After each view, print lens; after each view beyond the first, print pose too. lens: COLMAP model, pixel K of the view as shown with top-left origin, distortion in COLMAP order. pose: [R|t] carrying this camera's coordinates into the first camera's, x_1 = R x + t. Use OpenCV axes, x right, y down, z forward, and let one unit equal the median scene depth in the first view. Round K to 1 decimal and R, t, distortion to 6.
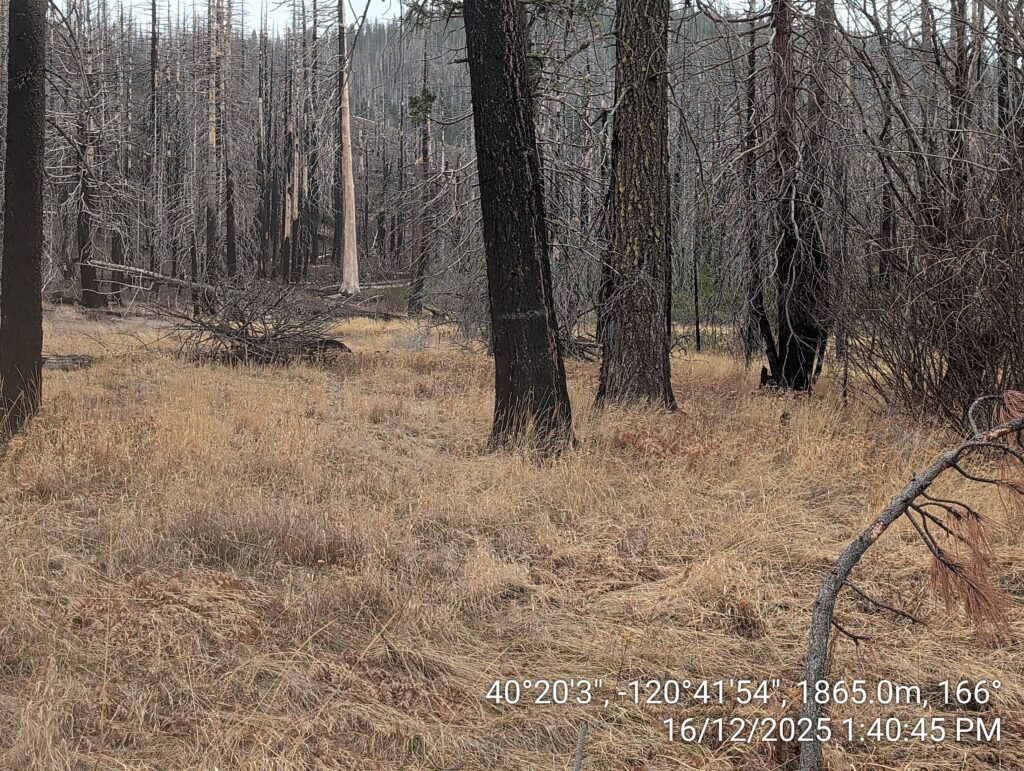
lens RADIAL K [[1265.4, 0, 444.7], [0, 1265.4, 355.7], [0, 0, 1]] dist [0.084300, 0.000156]
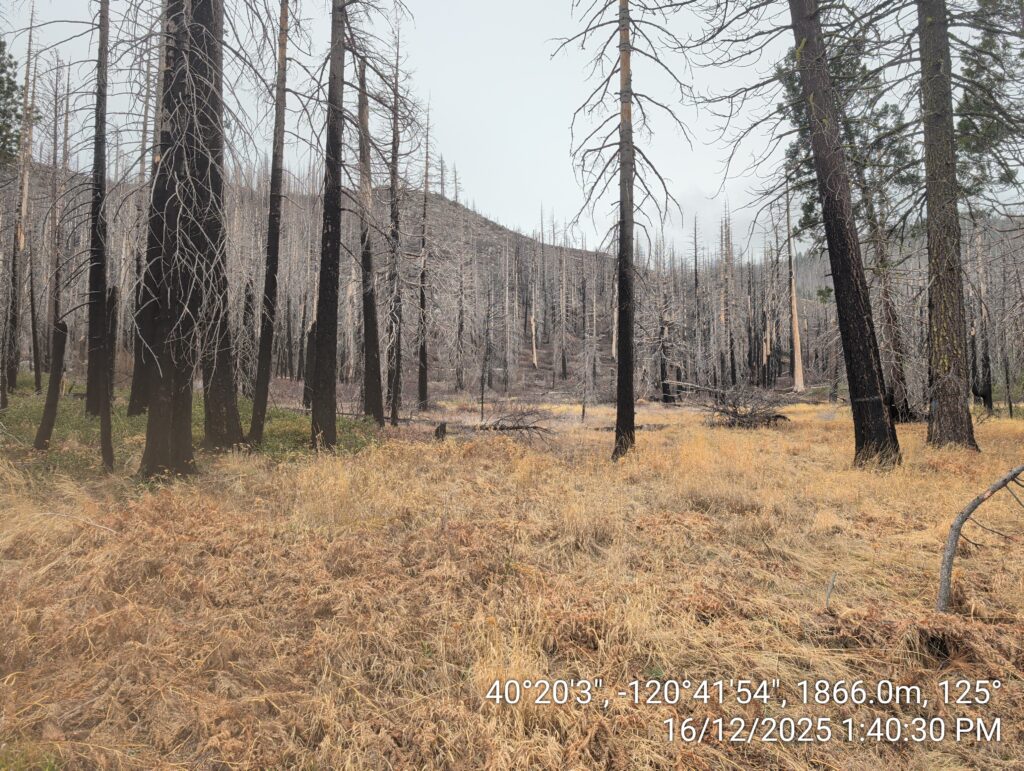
lens RADIAL K [[1265.4, 0, 444.7], [0, 1265.4, 355.7], [0, 0, 1]] dist [0.084300, 0.000156]
pose [[0.825236, -0.053796, -0.562220, 0.605311], [0.002752, 0.995825, -0.091246, 0.075690], [0.564781, 0.073752, 0.821939, -0.945908]]
